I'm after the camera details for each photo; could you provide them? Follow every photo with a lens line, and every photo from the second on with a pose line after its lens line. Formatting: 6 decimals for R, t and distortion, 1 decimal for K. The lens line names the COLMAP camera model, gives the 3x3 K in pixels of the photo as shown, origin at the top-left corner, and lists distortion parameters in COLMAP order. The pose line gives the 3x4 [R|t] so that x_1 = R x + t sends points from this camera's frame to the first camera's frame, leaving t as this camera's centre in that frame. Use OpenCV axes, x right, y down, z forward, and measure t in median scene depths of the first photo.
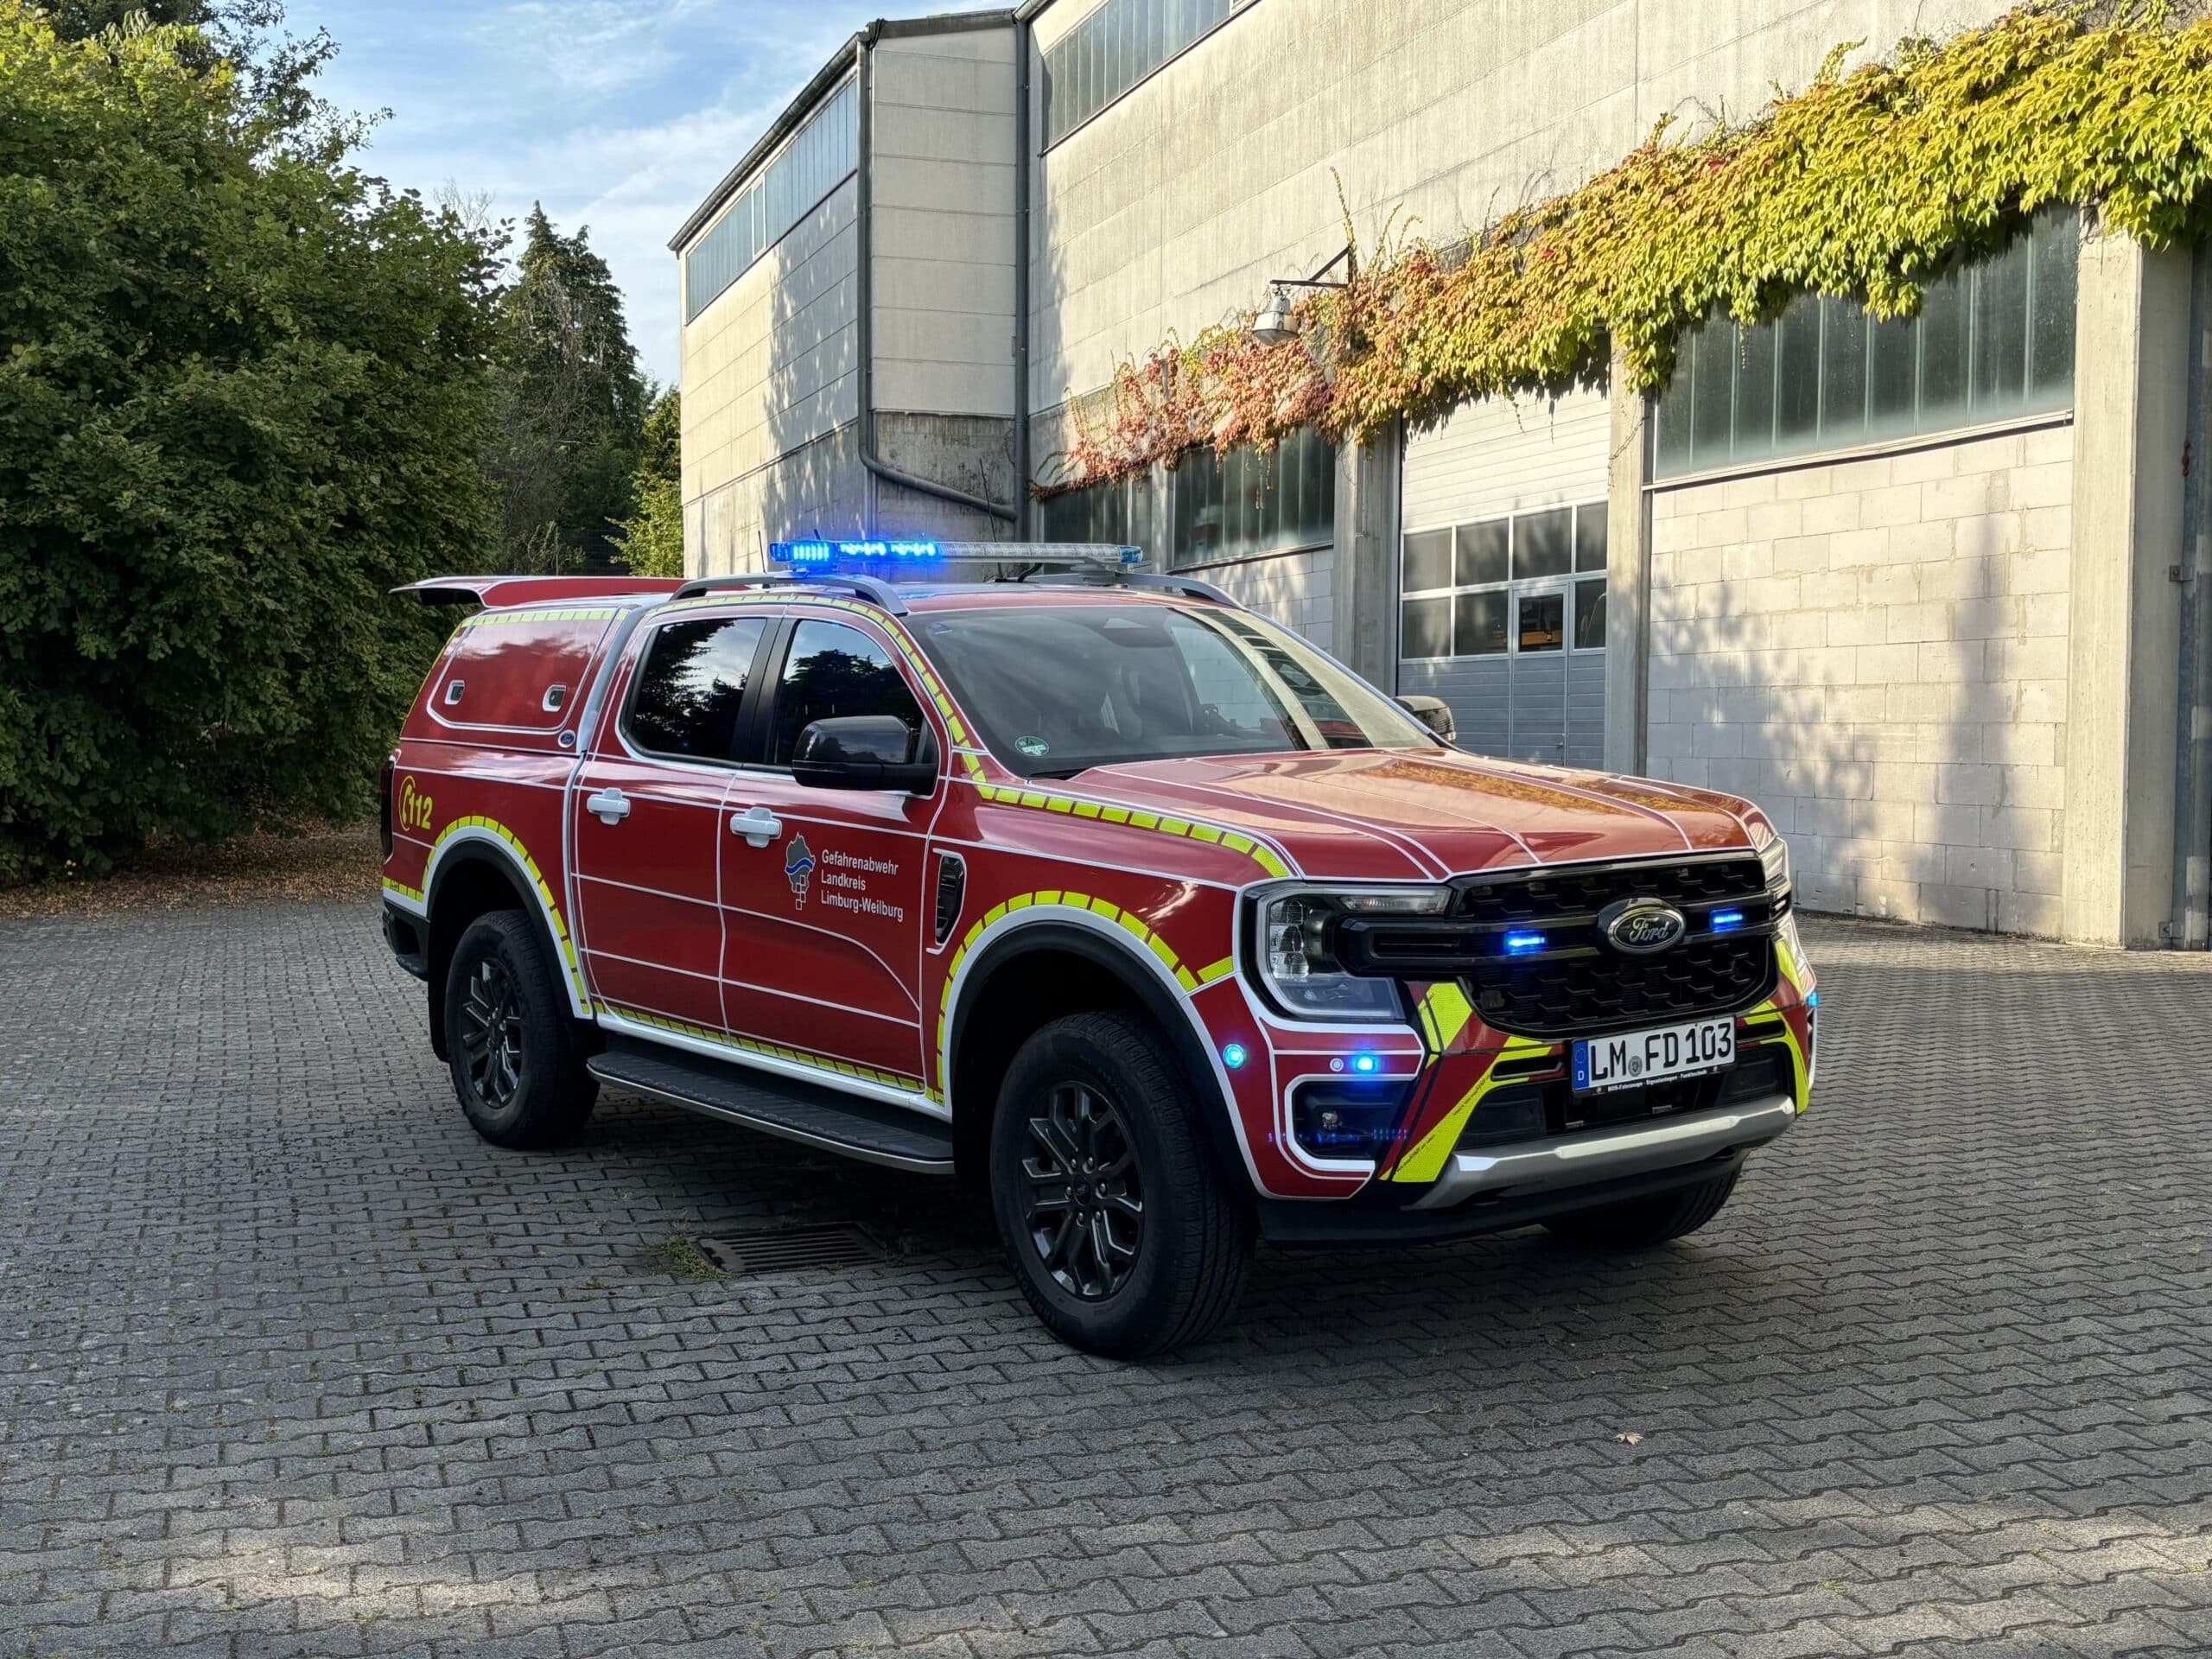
lens RADIAL K [[2524.0, 0, 1135.5], [0, 2524.0, 818.6], [0, 0, 1]] dist [0.170452, -0.530151]
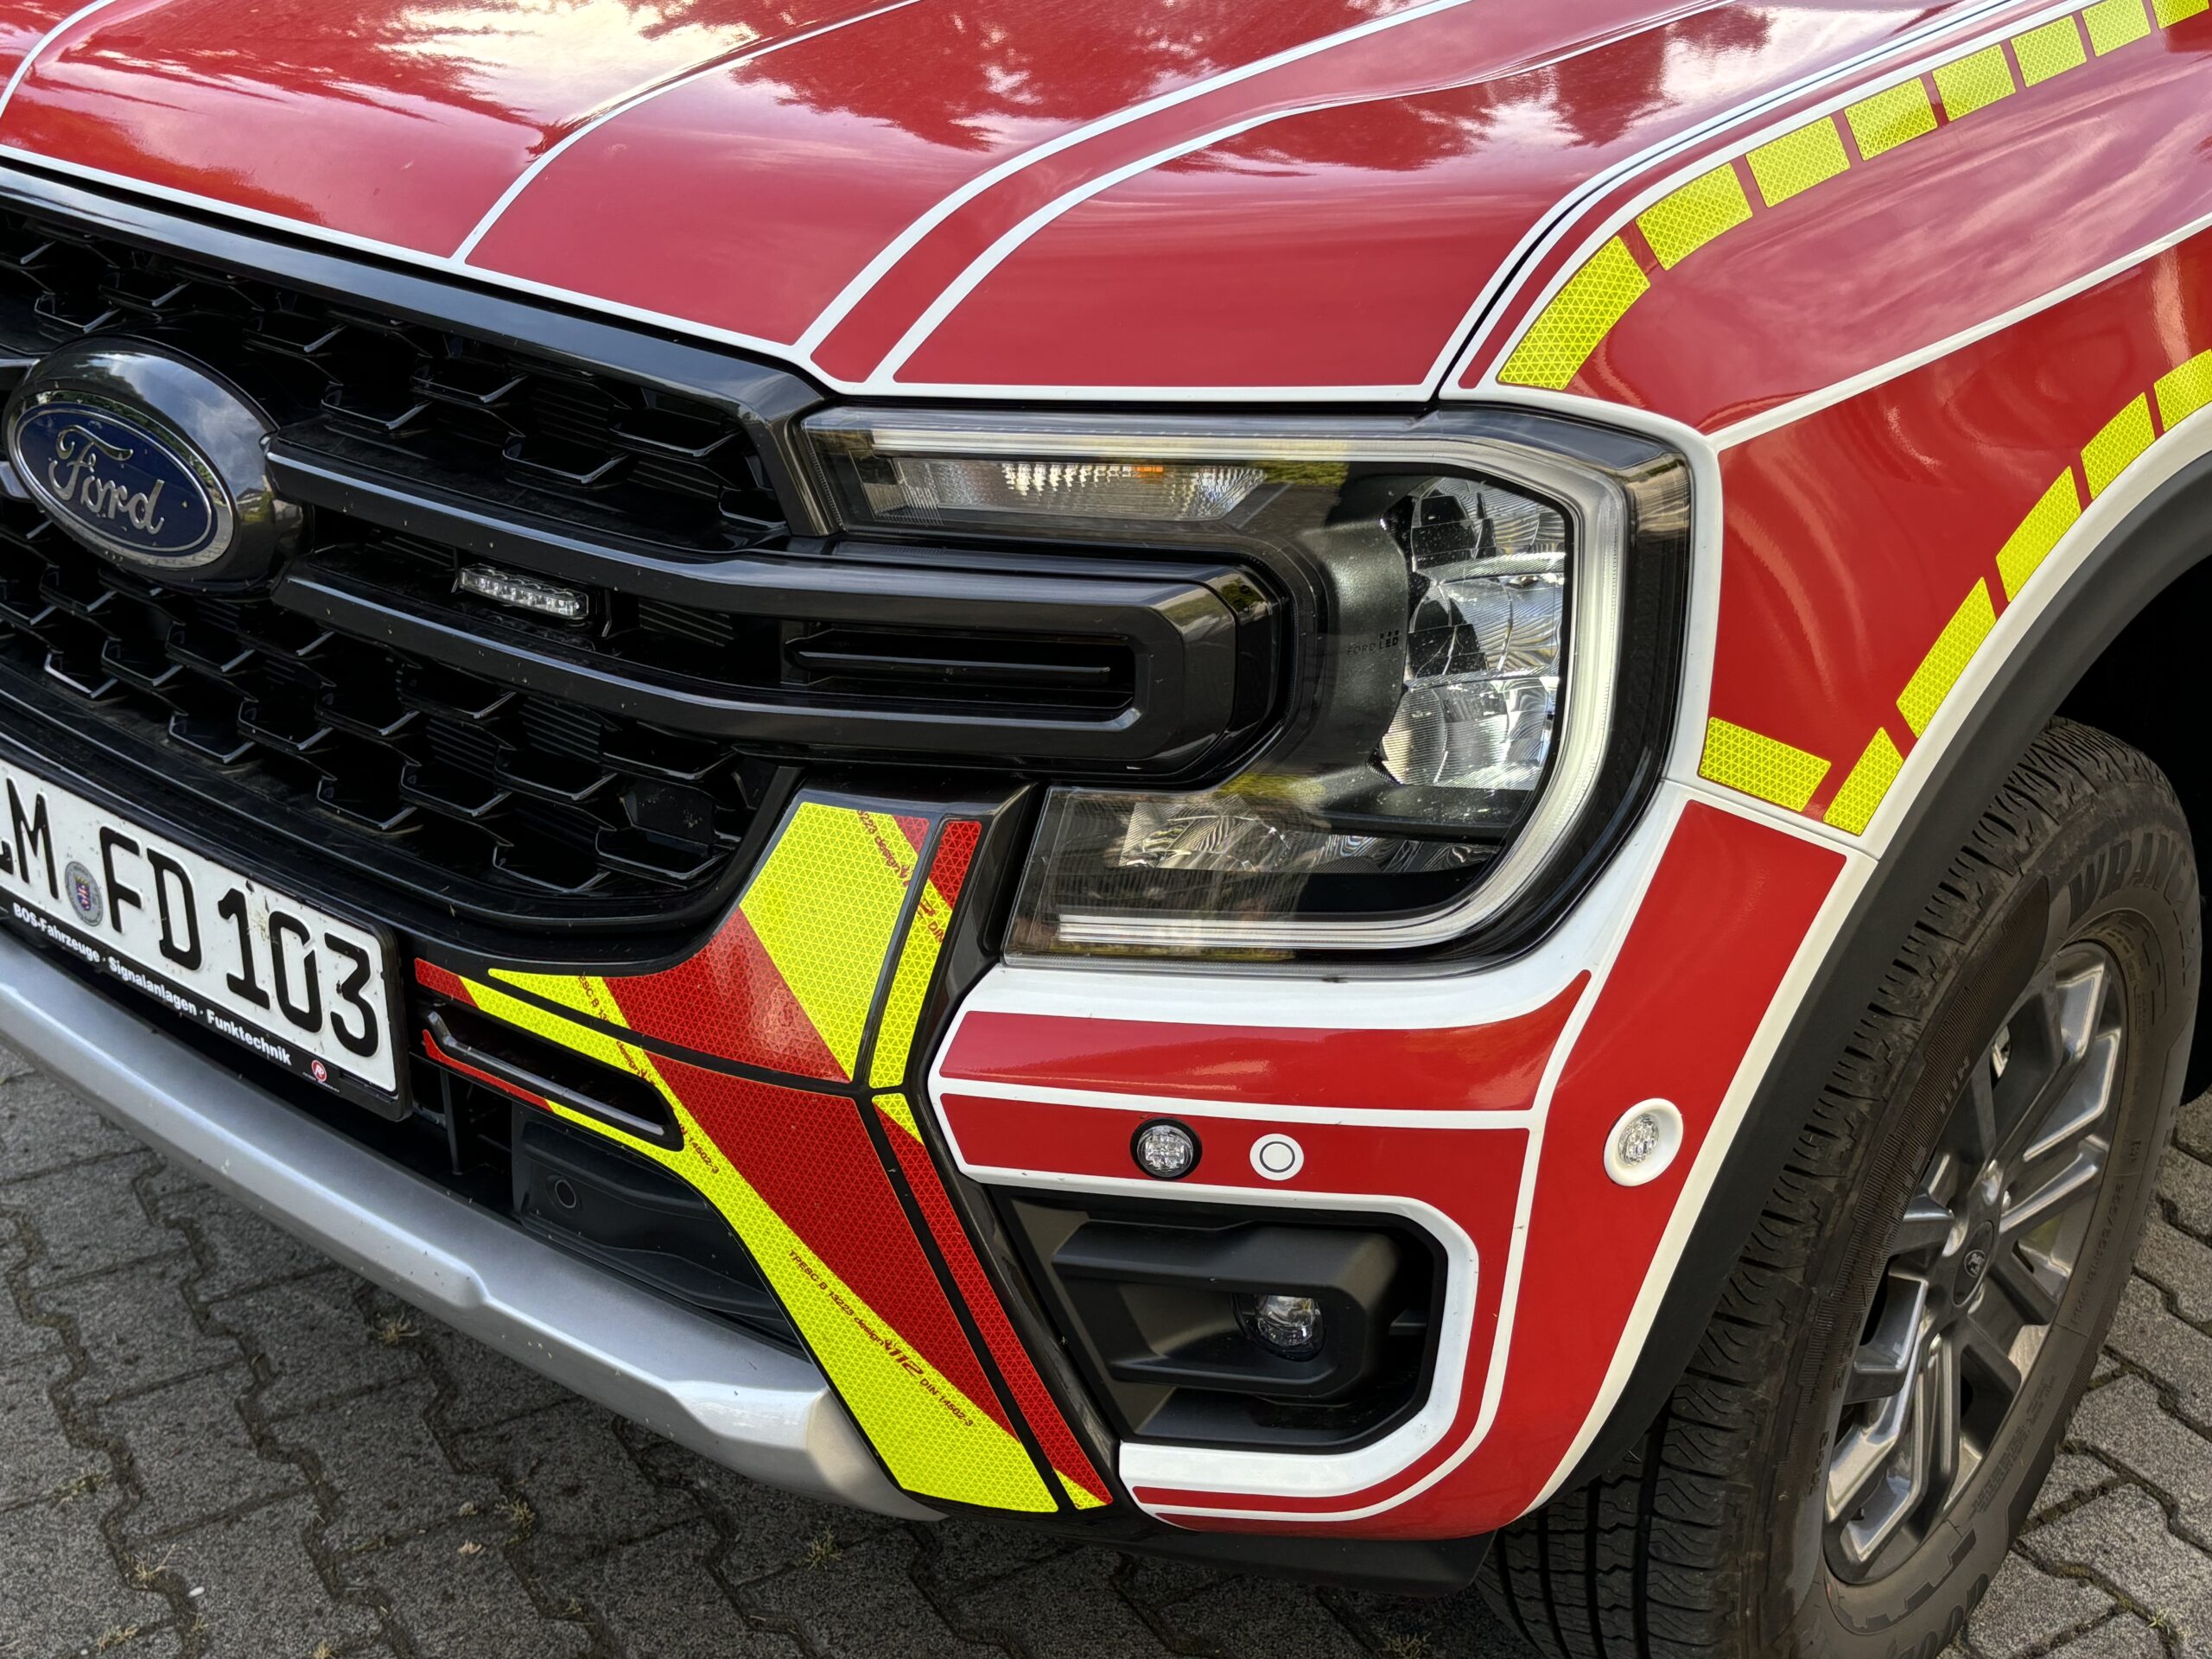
lens RADIAL K [[2542.6, 0, 1106.0], [0, 2542.6, 829.5], [0, 0, 1]] dist [0.161868, -0.499390]
pose [[0.237370, 0.430047, -0.871043, 0.332820], [-0.091758, 0.902587, 0.420616, -0.033546], [0.967076, -0.019916, 0.253707, 0.708055]]
